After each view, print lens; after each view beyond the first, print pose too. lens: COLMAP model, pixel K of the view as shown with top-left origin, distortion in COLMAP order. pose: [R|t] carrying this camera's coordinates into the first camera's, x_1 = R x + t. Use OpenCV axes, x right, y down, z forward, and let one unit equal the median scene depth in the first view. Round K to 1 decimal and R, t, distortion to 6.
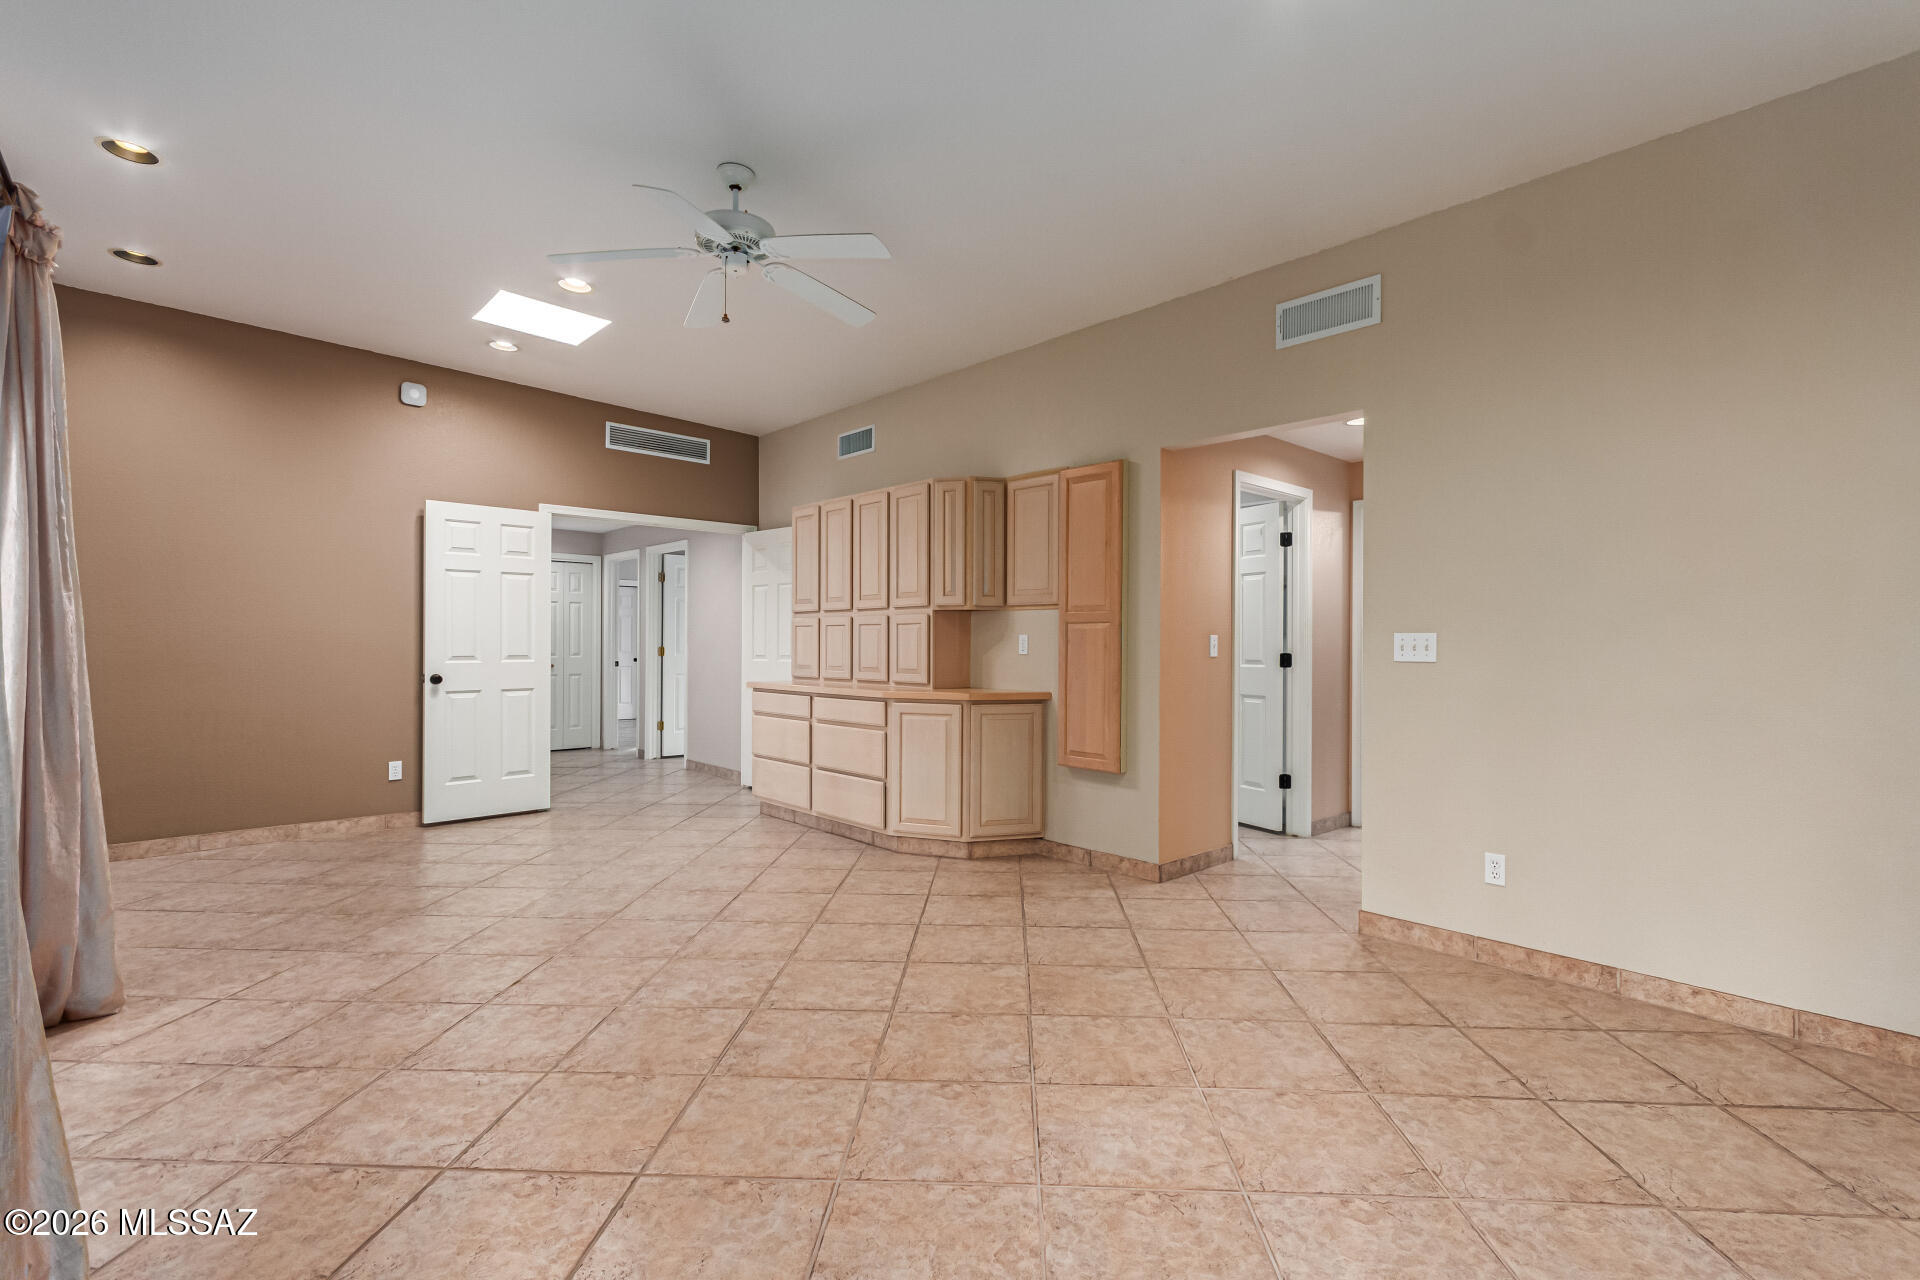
lens RADIAL K [[888.1, 0, 963.9], [0, 888.1, 645.7], [0, 0, 1]] dist [0.003345, -0.001936]
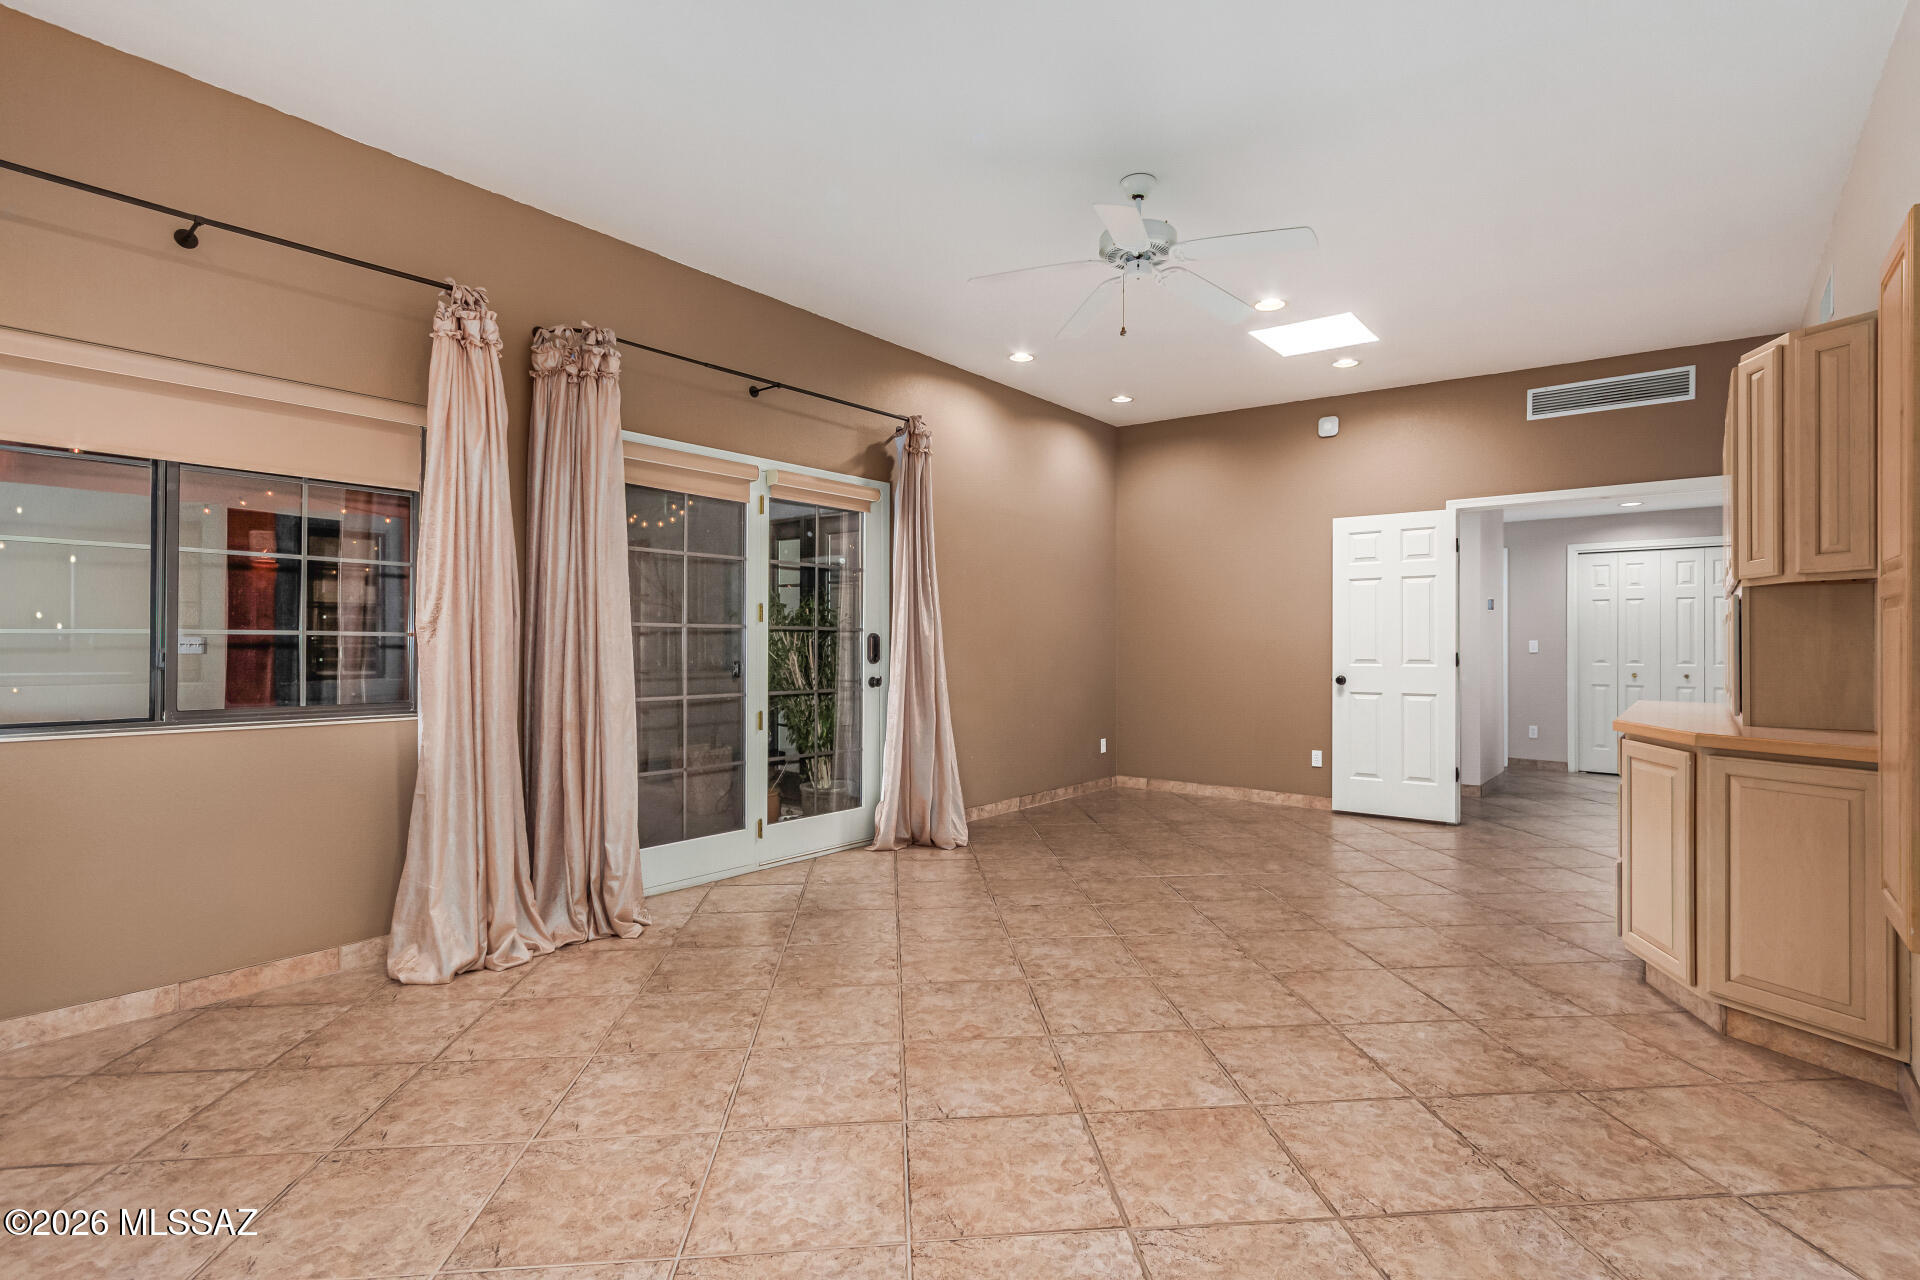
lens RADIAL K [[888.1, 0, 972.5], [0, 888.1, 627.3], [0, 0, 1]] dist [0.003345, -0.001936]
pose [[0.136725, -0.024177, -0.990314, 0.438918], [-0.006638, 0.999657, -0.025321, 0.003621], [0.990587, 0.010036, 0.136518, 0.410306]]
